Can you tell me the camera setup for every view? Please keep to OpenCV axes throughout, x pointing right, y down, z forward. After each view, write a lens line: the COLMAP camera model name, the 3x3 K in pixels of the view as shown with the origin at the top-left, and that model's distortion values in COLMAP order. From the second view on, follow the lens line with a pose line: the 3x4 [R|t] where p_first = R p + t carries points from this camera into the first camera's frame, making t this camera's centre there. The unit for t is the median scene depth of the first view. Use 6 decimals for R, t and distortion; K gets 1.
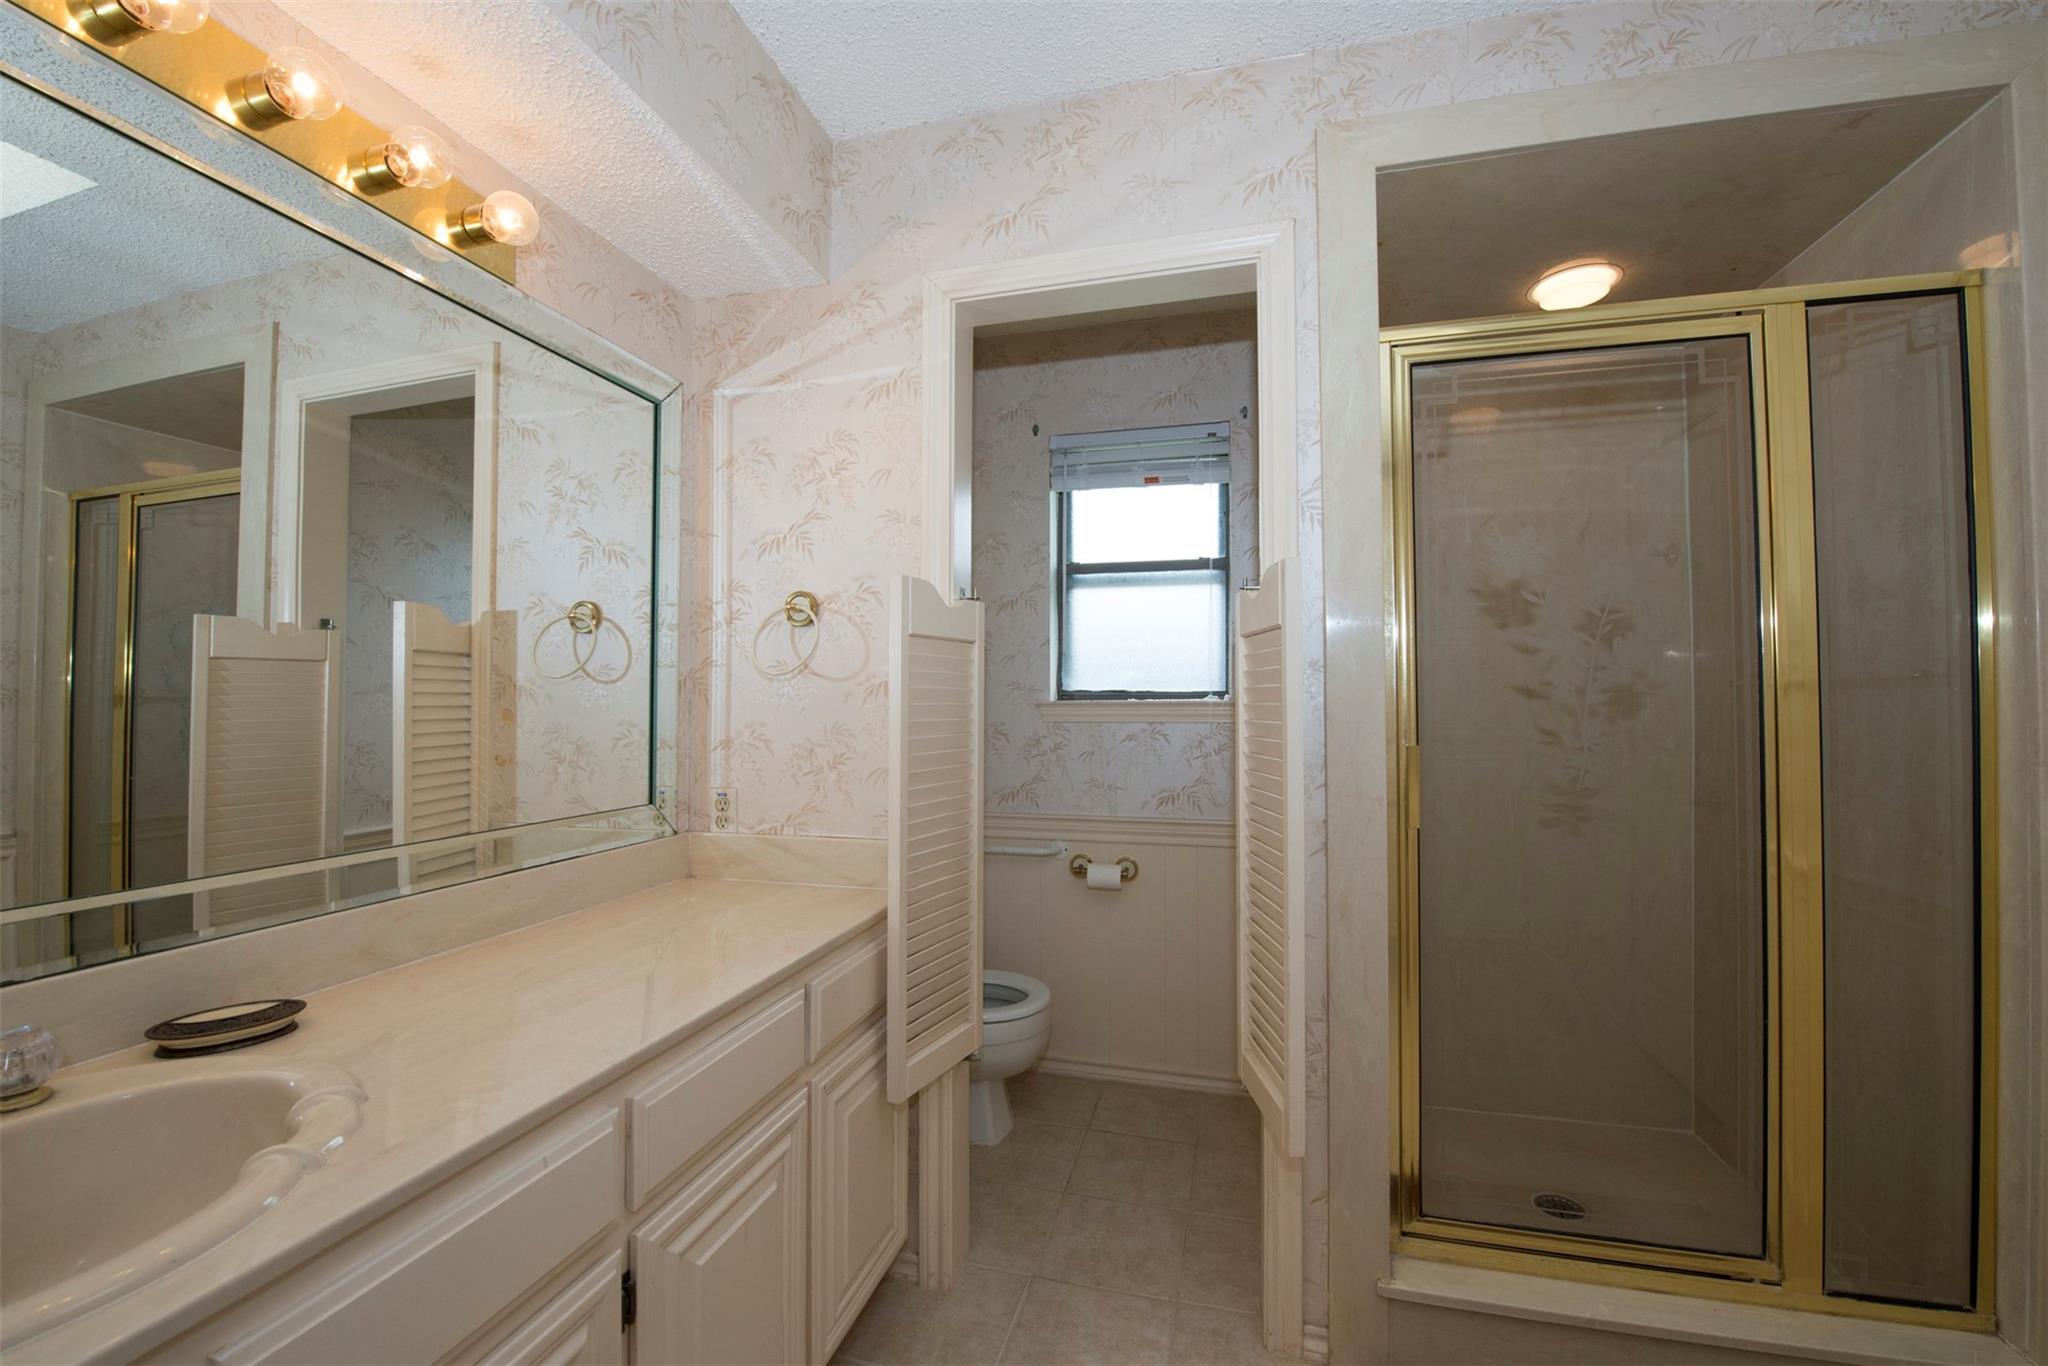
lens RADIAL K [[816.9, 0, 1026.3], [0, 816.9, 682.2], [0, 0, 1]] dist [-0.019590, -0.001086]
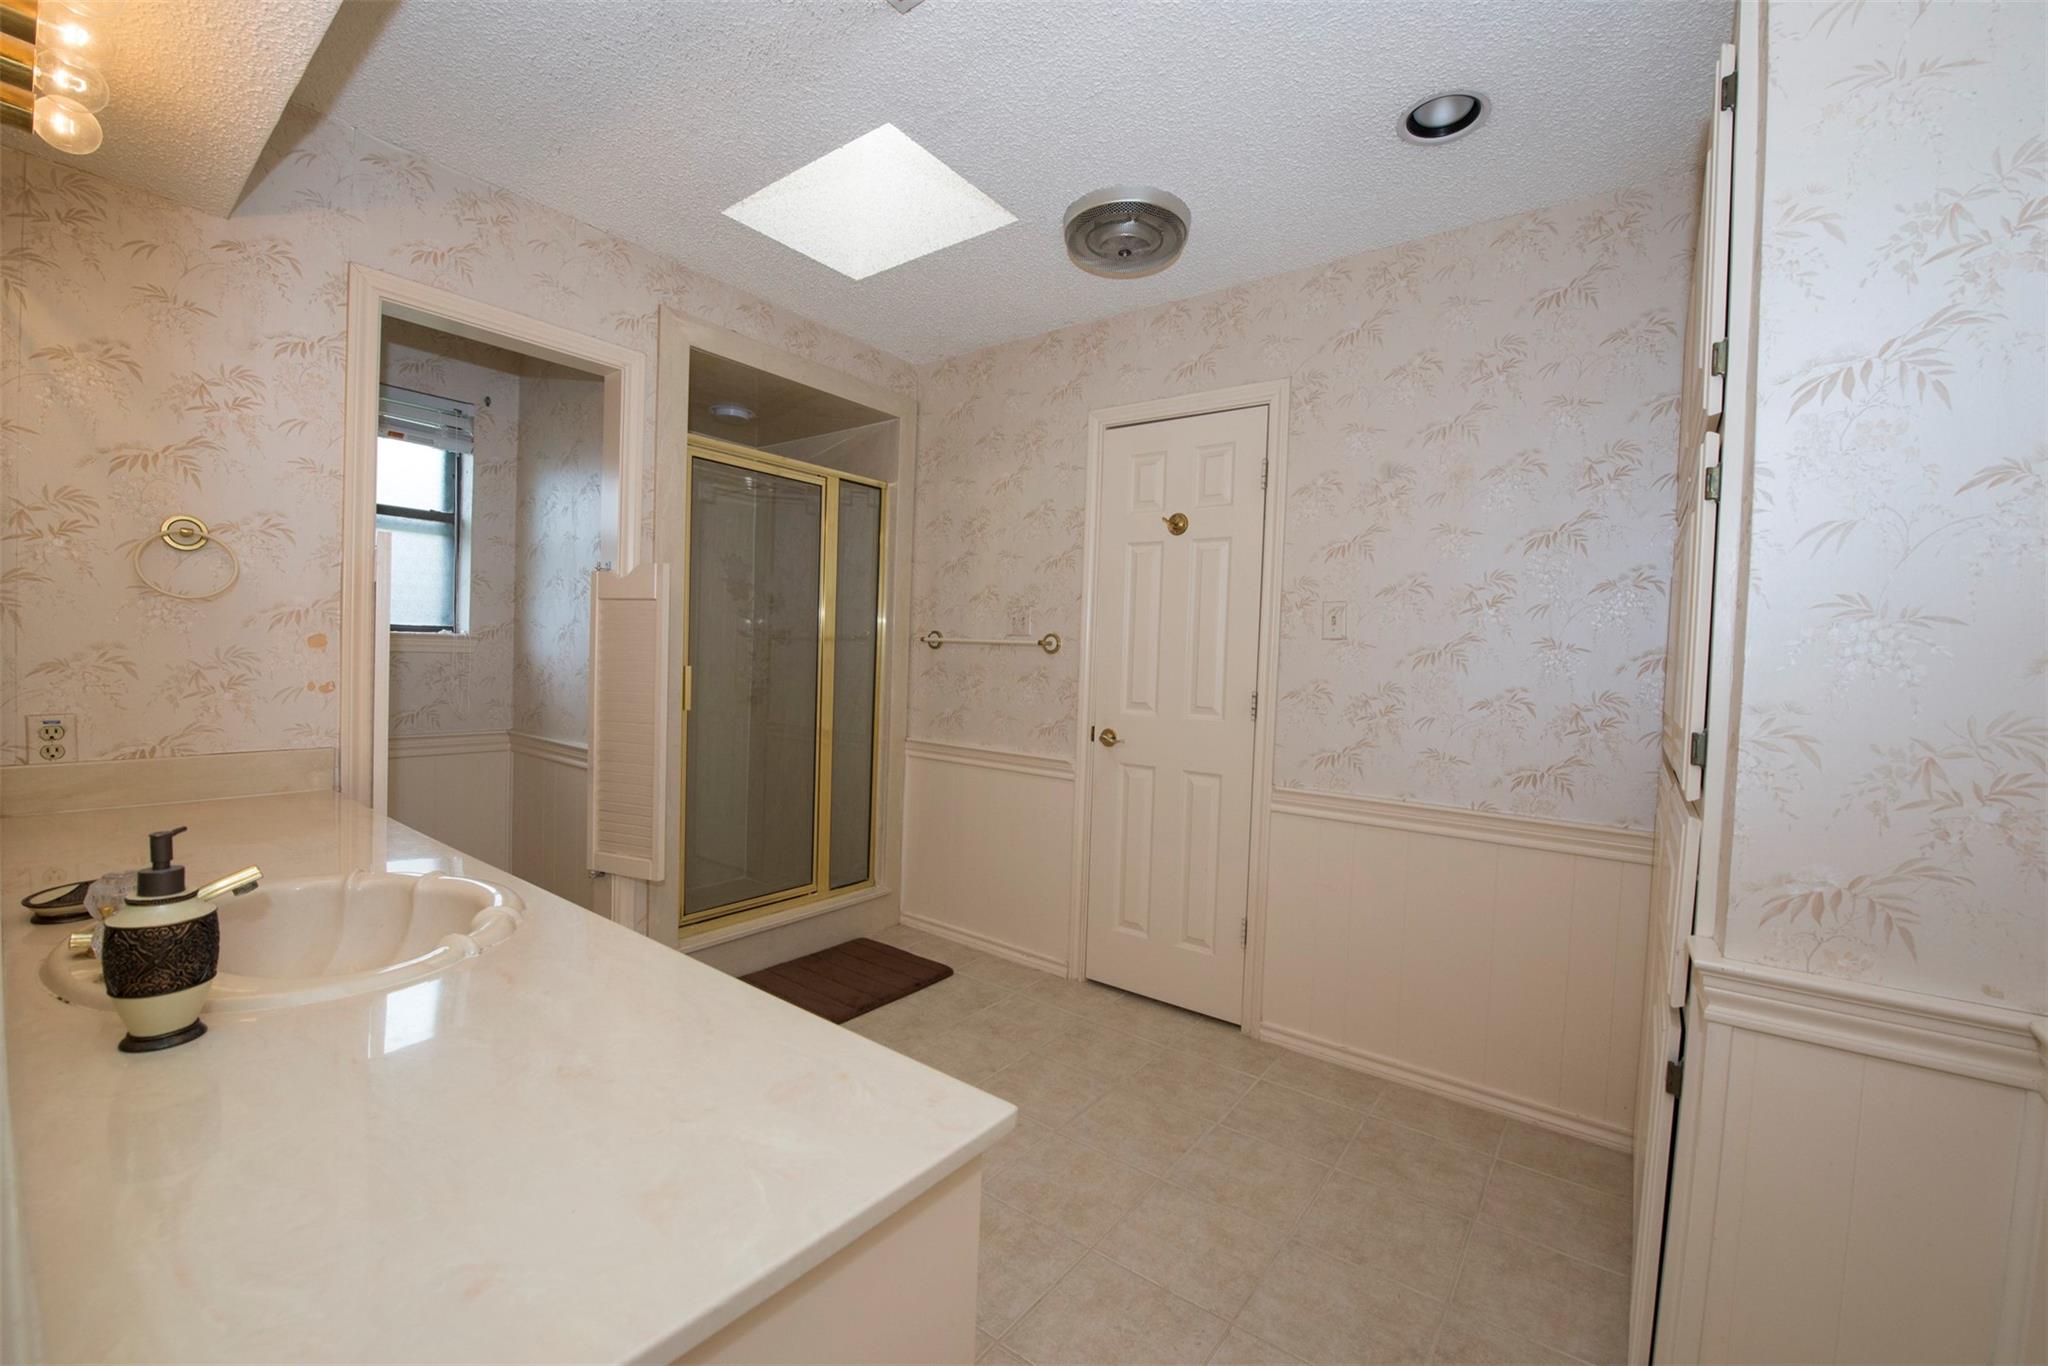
lens RADIAL K [[816.9, 0, 1026.9], [0, 816.9, 684.0], [0, 0, 1]] dist [-0.019590, -0.001086]
pose [[0.379622, -0.017295, 0.924980, -0.797076], [-0.057175, 0.997475, 0.042116, -0.004494], [-0.923373, -0.068874, 0.377675, -0.350773]]
